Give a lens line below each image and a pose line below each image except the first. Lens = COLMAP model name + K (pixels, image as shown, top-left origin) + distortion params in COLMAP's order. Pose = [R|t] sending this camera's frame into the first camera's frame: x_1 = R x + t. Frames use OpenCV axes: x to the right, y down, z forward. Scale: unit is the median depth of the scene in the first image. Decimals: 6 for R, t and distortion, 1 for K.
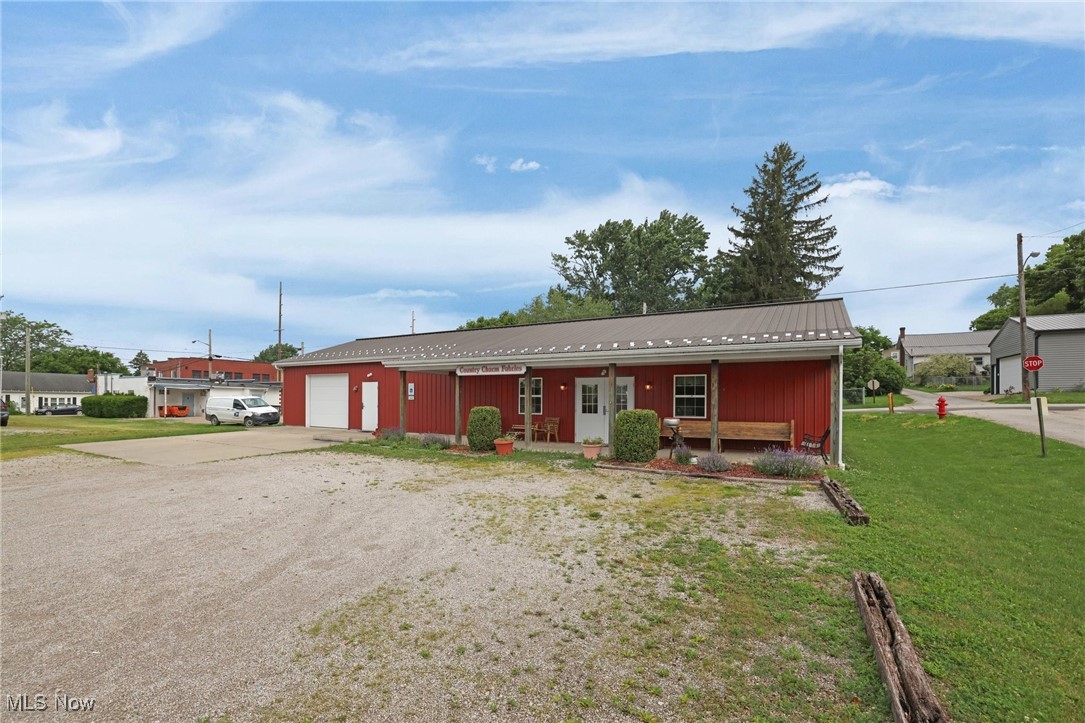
lens RADIAL K [[477.8, 0, 543.1], [0, 477.8, 399.3], [0, 0, 1]] dist [-0.038612, 0.000066]
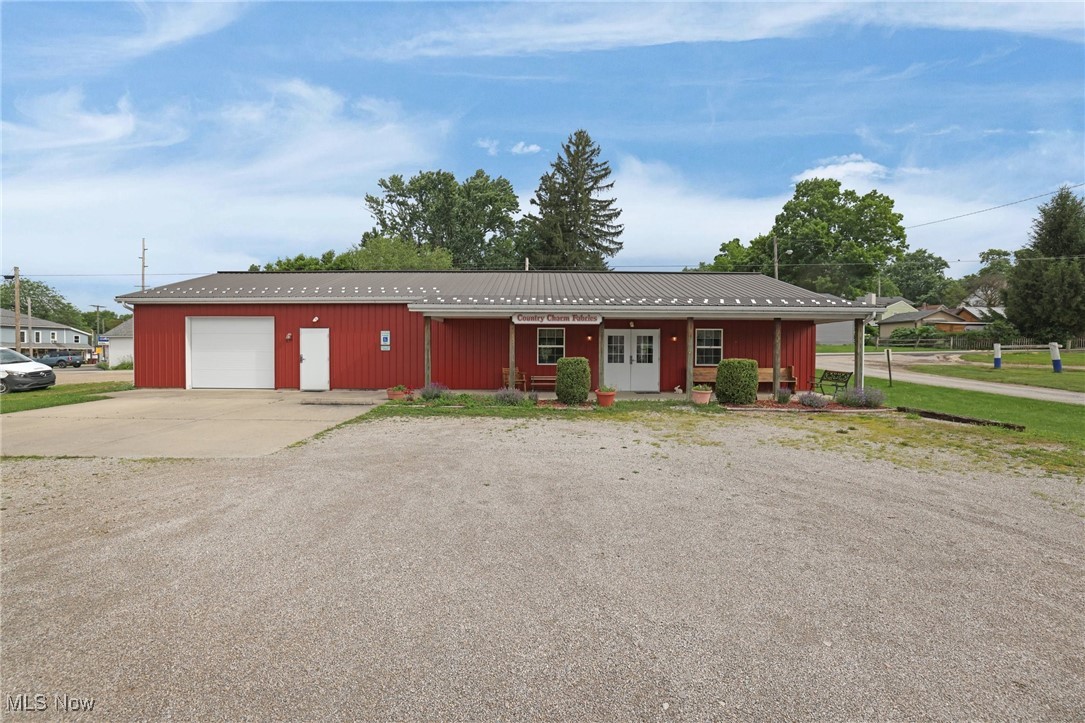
lens RADIAL K [[458.5, 0, 542.5], [0, 458.5, 361.5], [0, 0, 1]] dist [-0.038629, 0.000082]
pose [[0.867492, -0.014483, 0.497240, -0.265784], [0.001503, 0.999648, 0.026494, -0.000262], [-0.497449, -0.022236, 0.867208, 0.097672]]
